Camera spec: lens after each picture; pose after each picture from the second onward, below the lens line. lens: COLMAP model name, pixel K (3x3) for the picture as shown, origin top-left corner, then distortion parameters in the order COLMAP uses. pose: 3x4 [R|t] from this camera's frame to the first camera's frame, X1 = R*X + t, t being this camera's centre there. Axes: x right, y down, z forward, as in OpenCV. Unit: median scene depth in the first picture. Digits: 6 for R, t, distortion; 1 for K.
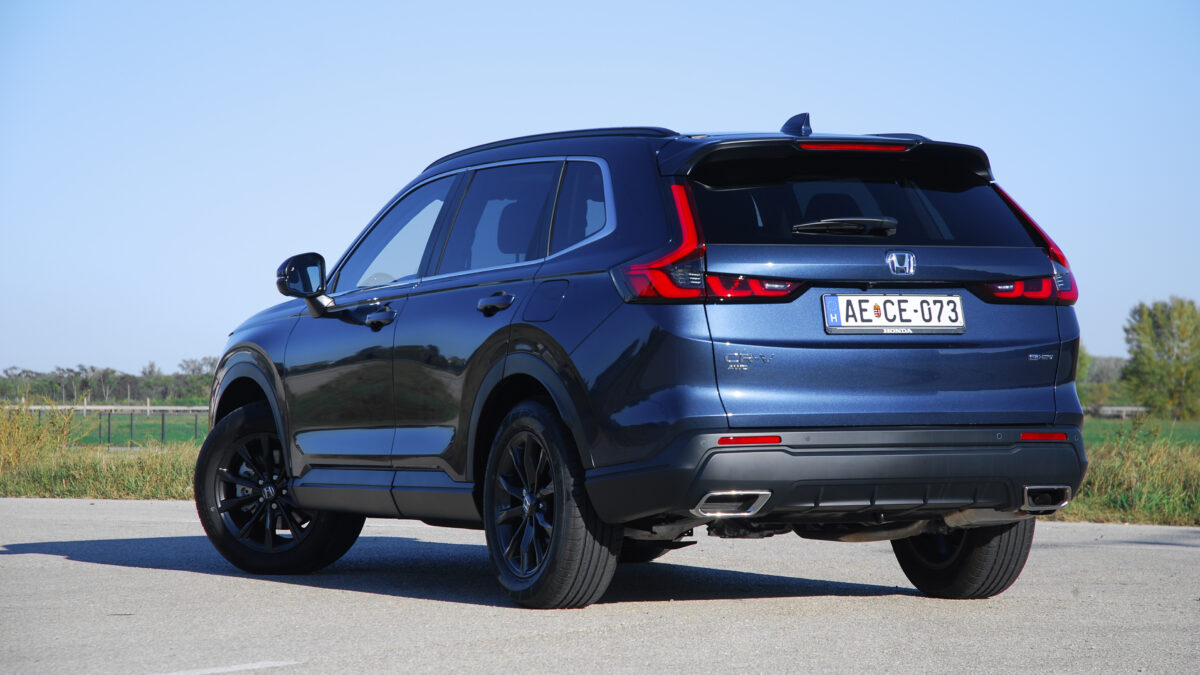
lens RADIAL K [[3452.5, 0, 601.4], [0, 3452.5, 279.3], [0, 0, 1]] dist [0.166851, -0.013377]
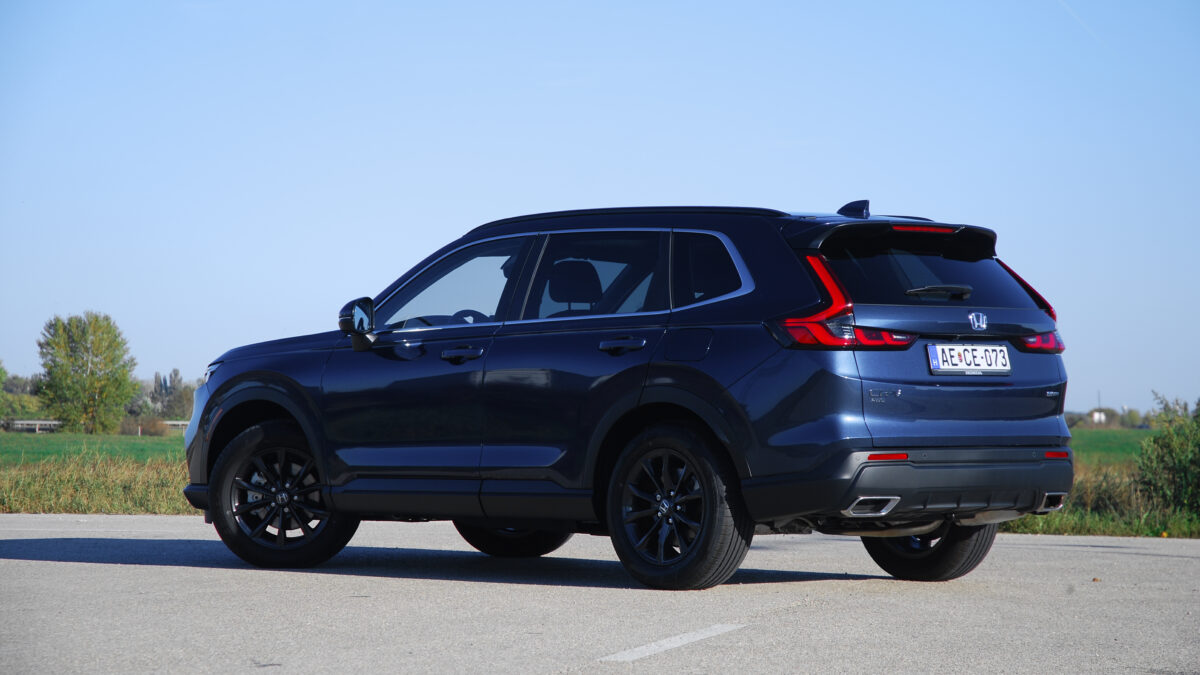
lens RADIAL K [[3452.5, 0, 601.4], [0, 3452.5, 279.3], [0, 0, 1]] dist [0.166851, -0.013377]
pose [[0.947933, 0.020690, 0.317797, -0.454502], [-0.019457, 0.999786, -0.007053, -0.008206], [-0.317875, 0.000502, 0.948133, -0.184124]]
